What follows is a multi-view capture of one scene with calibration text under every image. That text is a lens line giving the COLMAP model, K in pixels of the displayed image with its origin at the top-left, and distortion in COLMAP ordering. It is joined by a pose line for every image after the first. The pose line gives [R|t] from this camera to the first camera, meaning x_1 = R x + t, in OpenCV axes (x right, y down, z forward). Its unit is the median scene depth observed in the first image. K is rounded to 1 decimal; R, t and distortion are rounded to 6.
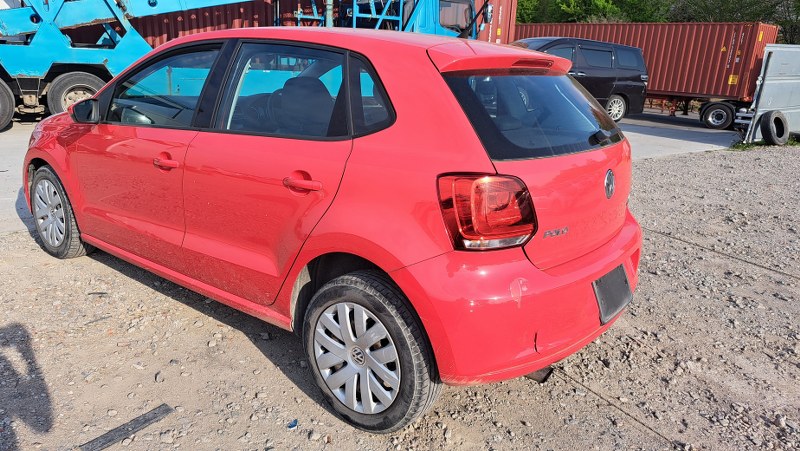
lens RADIAL K [[564.3, 0, 400.0], [0, 564.3, 225.5], [0, 0, 1]] dist [0.083317, -0.099055]
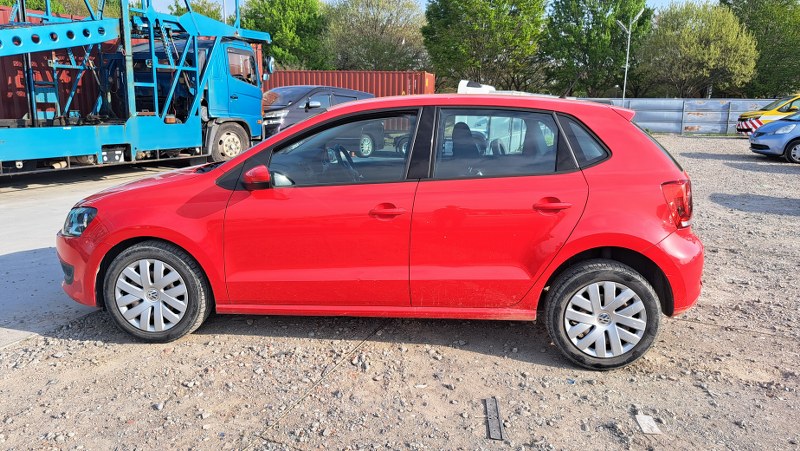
lens RADIAL K [[581.6, 0, 400.0], [0, 581.6, 225.5], [0, 0, 1]] dist [0.023817, -0.011835]
pose [[0.839956, -0.138662, 0.524640, -1.233485], [0.177383, 0.983850, -0.023961, -0.057992], [-0.512845, 0.113189, 0.850987, -0.022286]]
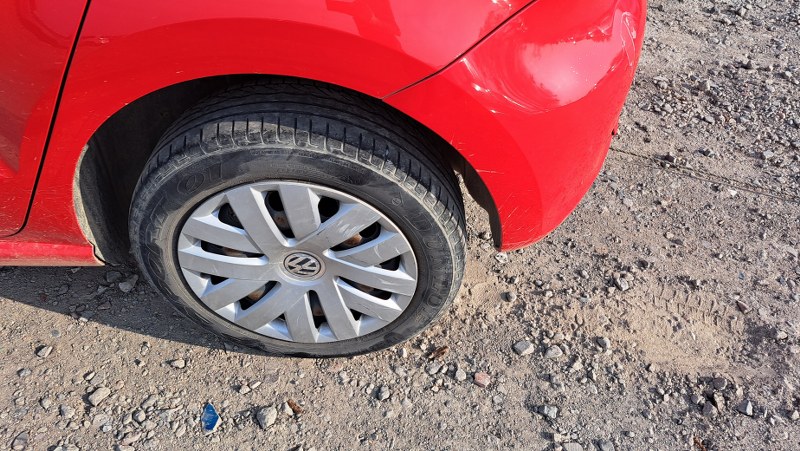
lens RADIAL K [[564.3, 0, 400.0], [0, 564.3, 225.5], [0, 0, 1]] dist [0.083317, -0.099055]
pose [[0.805633, -0.437652, 0.399270, -0.182186], [0.170462, 0.816721, 0.551280, -0.051106], [-0.567361, -0.376069, 0.732580, 0.596824]]
